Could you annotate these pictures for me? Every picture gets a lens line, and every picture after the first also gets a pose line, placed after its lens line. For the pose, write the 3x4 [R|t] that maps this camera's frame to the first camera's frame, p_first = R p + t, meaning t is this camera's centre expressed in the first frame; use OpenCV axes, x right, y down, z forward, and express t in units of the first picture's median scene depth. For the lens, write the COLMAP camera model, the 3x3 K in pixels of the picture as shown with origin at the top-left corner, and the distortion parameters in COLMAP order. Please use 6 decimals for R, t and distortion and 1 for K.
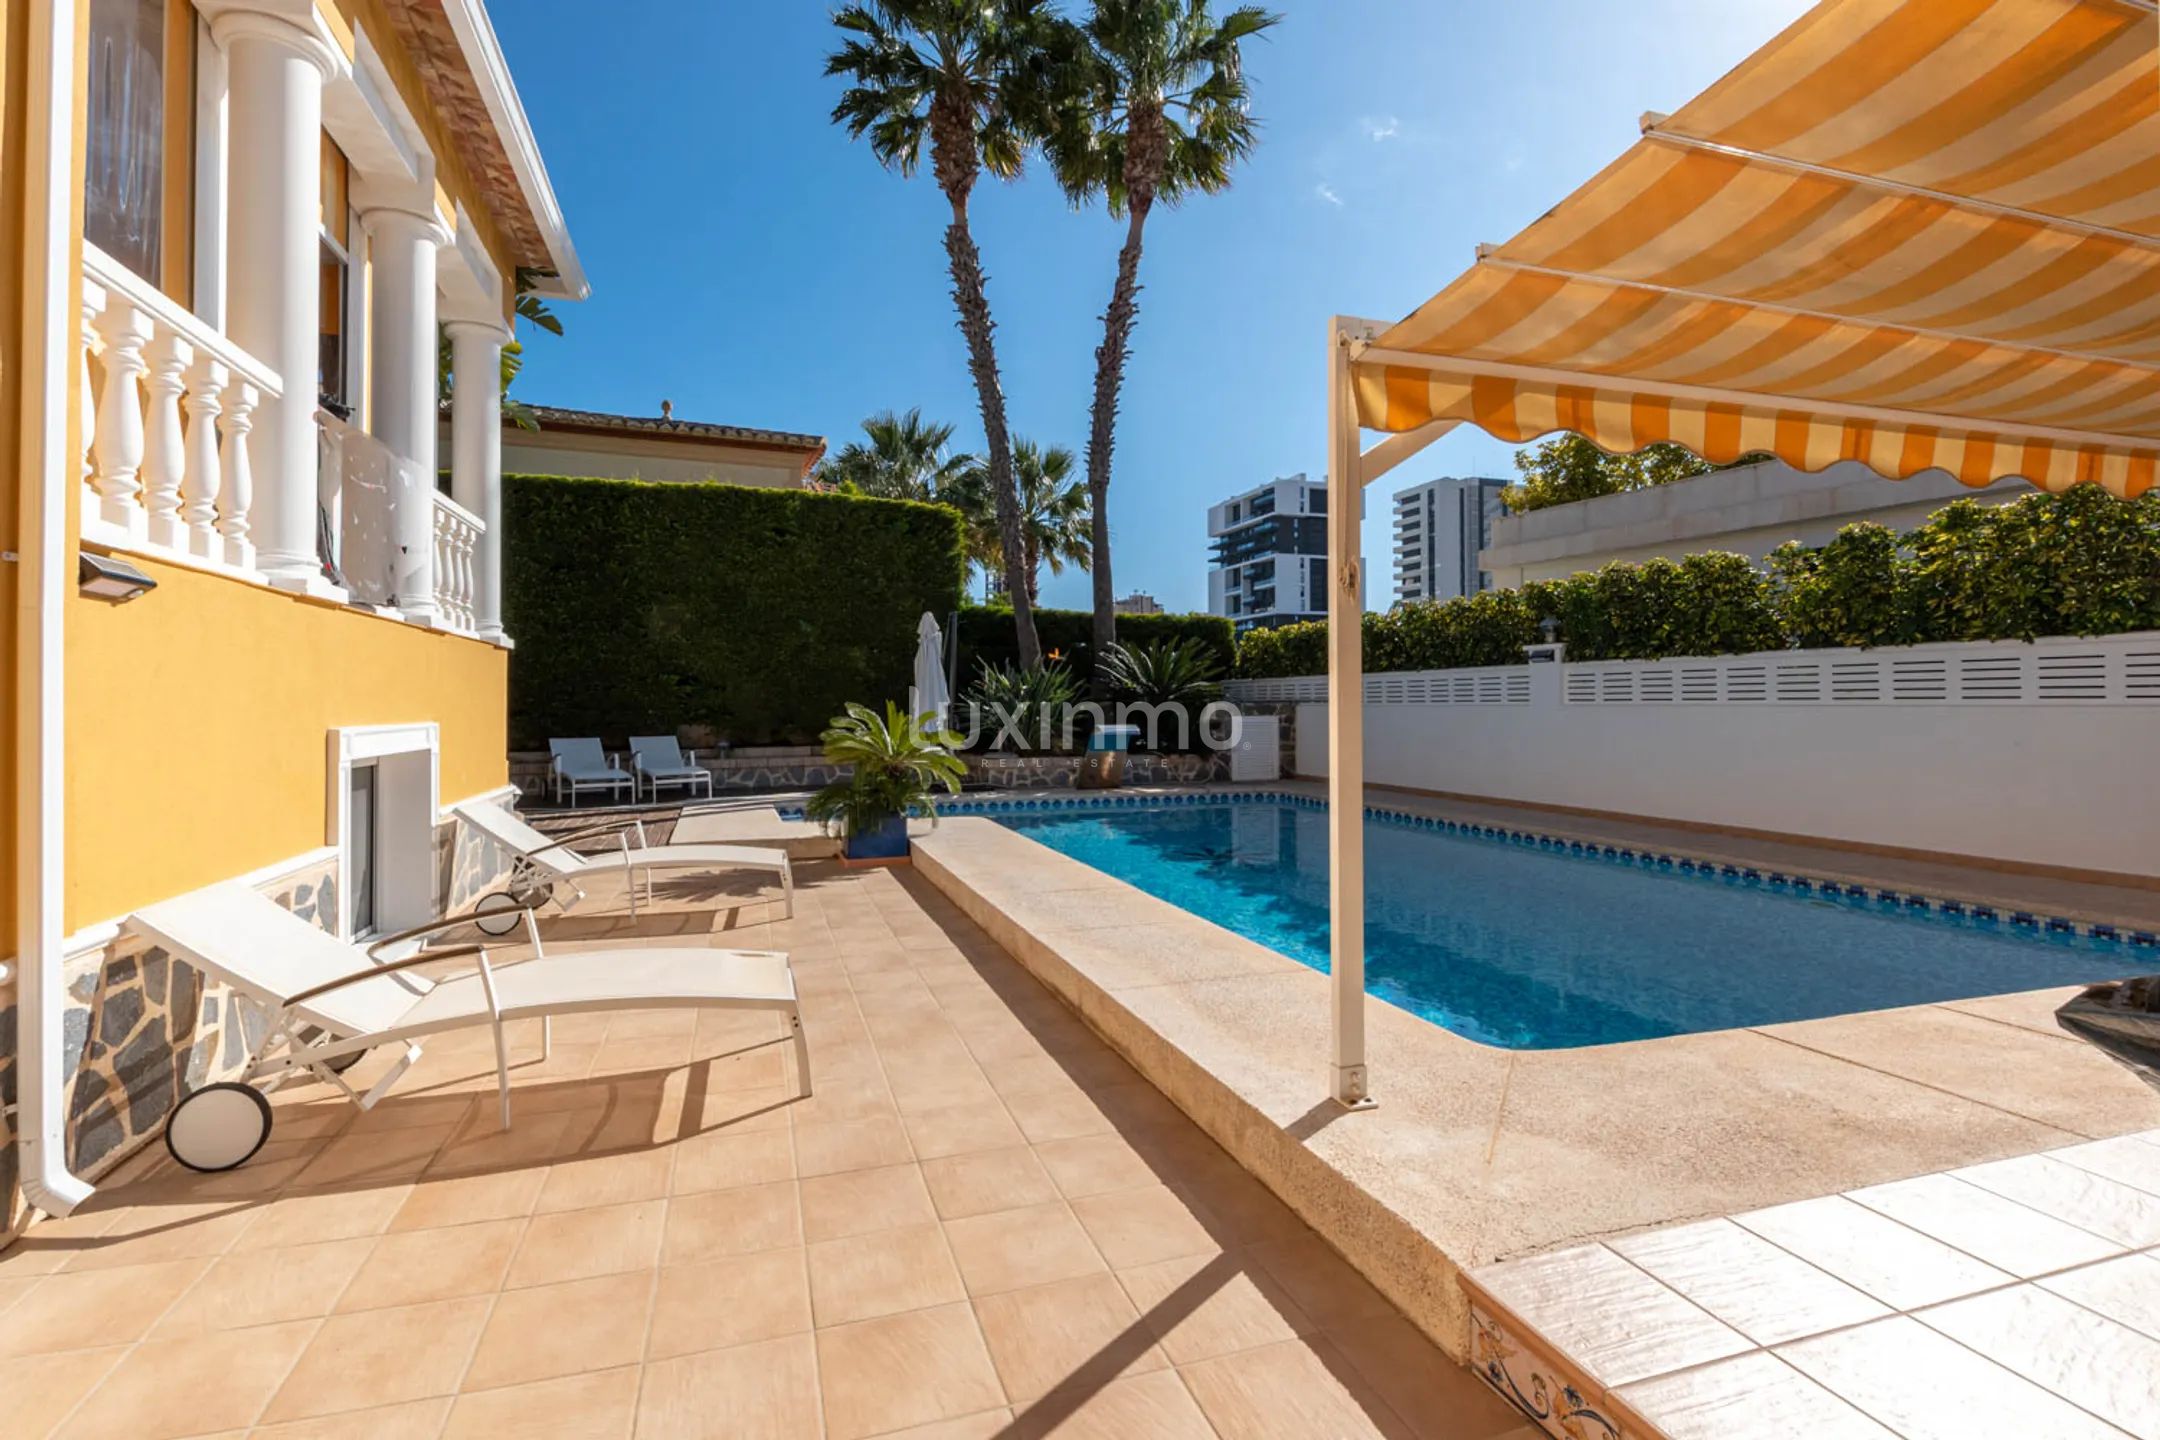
lens RADIAL K [[944.7, 0, 1004.3], [0, 944.7, 709.3], [0, 0, 1]] dist [0.011980, 0.000565]
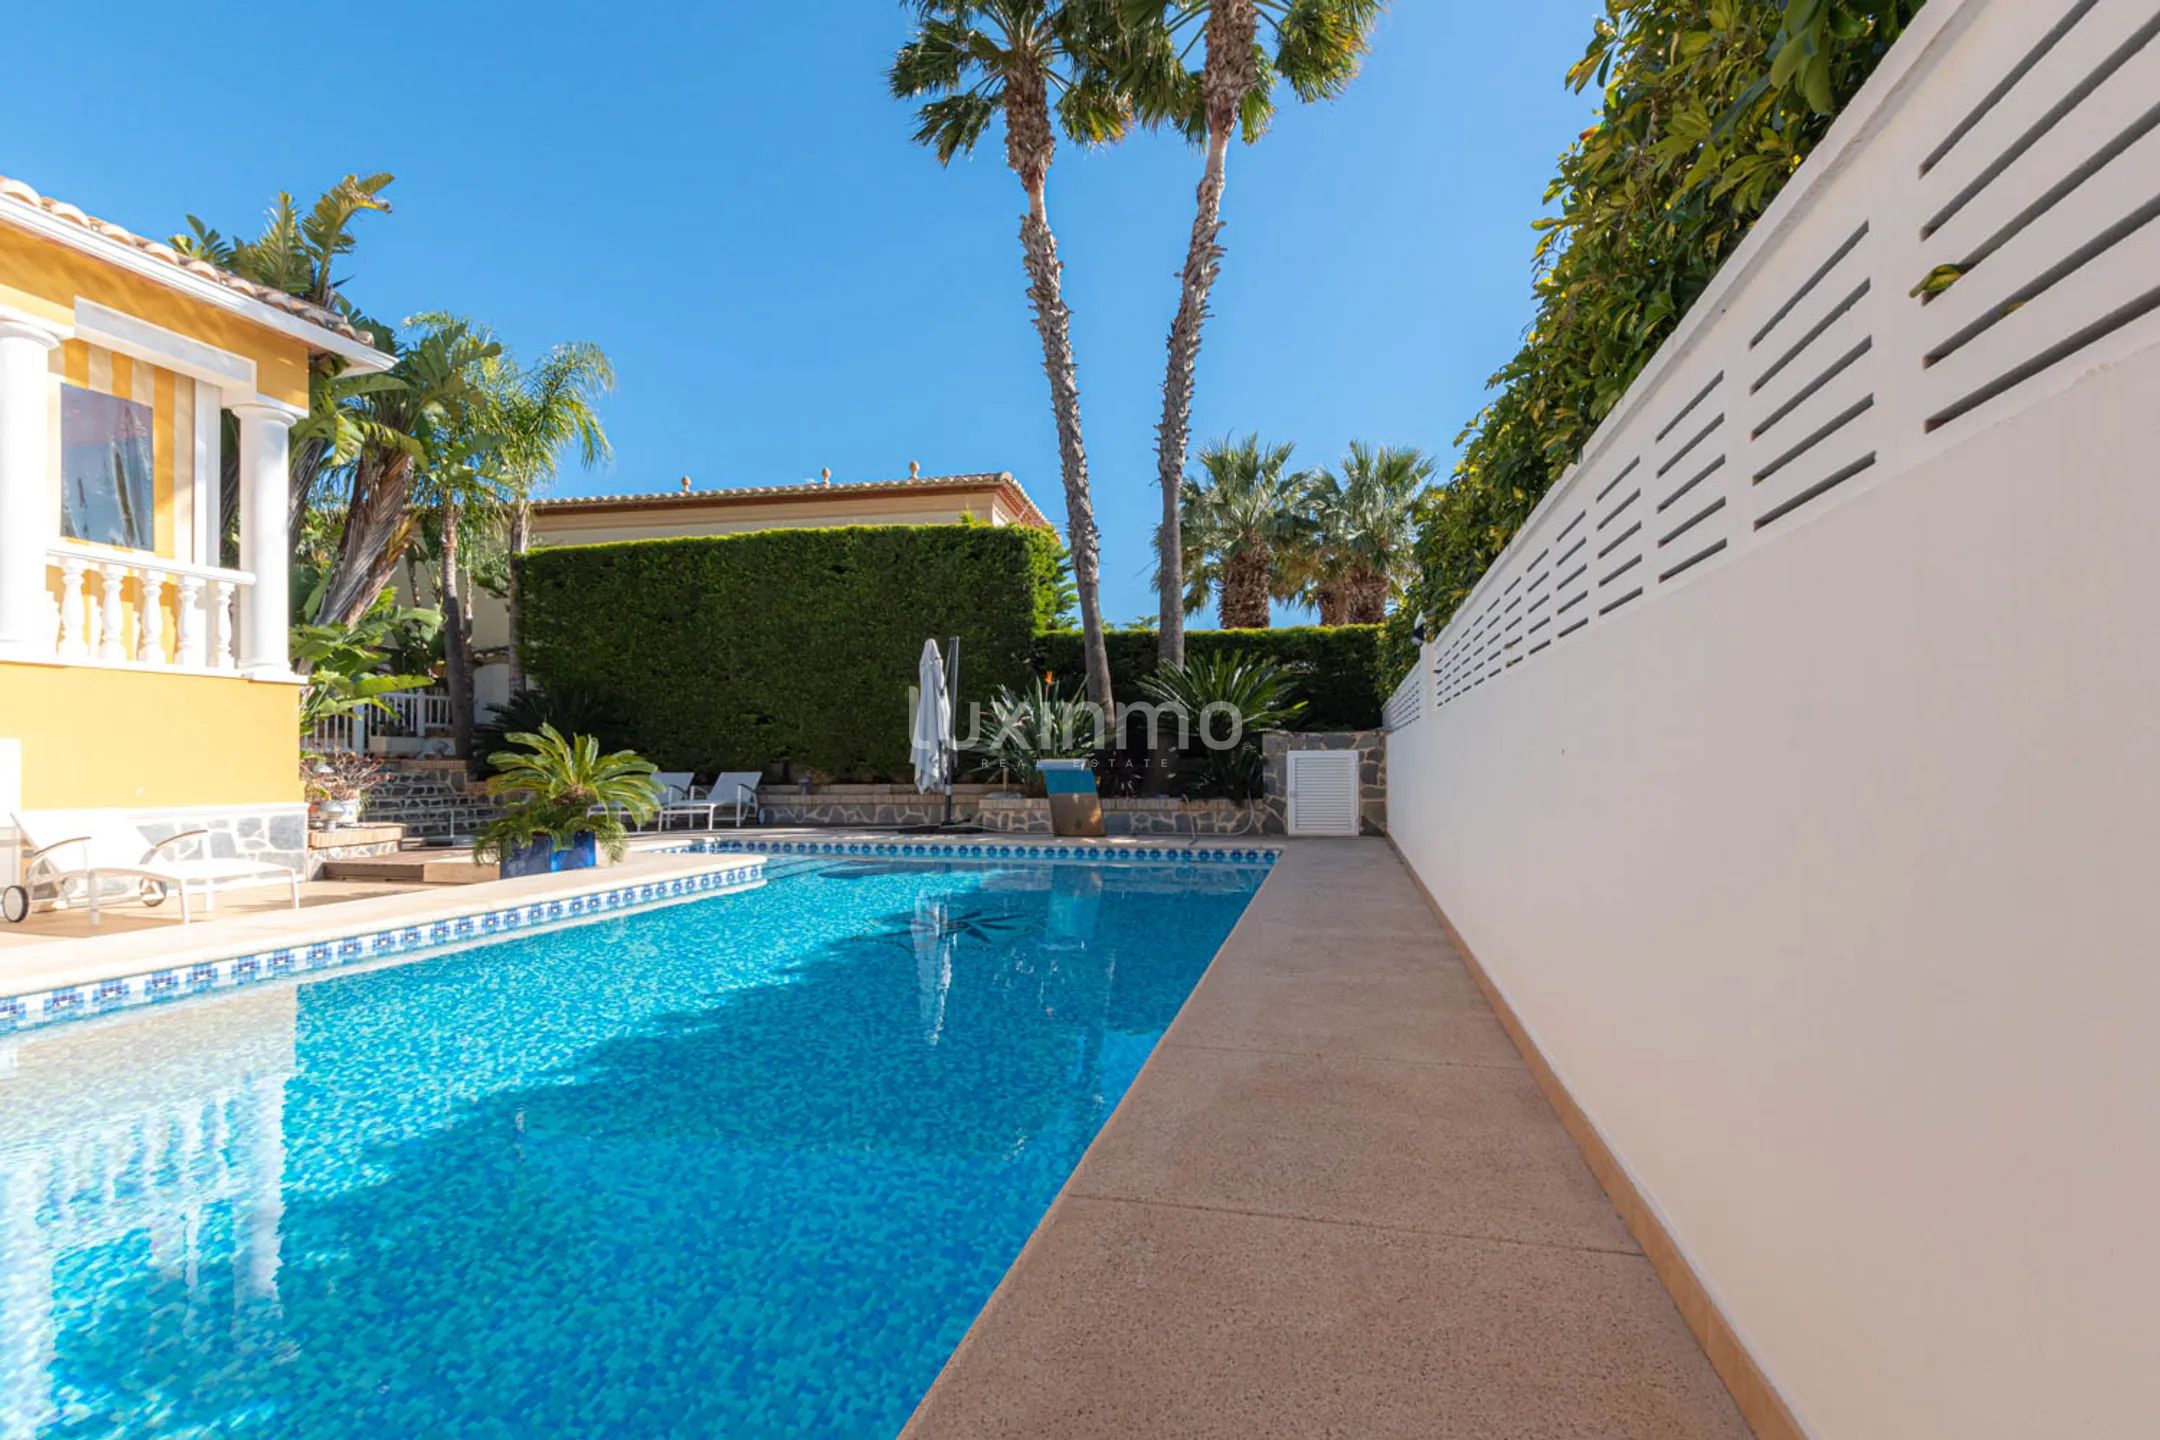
lens RADIAL K [[944.7, 0, 1110.2], [0, 944.7, 766.2], [0, 0, 1]] dist [0.011980, 0.000565]
pose [[0.865946, 0.001860, -0.500133, 0.523618], [-0.001234, 0.999998, 0.001582, 0.019553], [0.500135, -0.000753, 0.865947, 0.279126]]
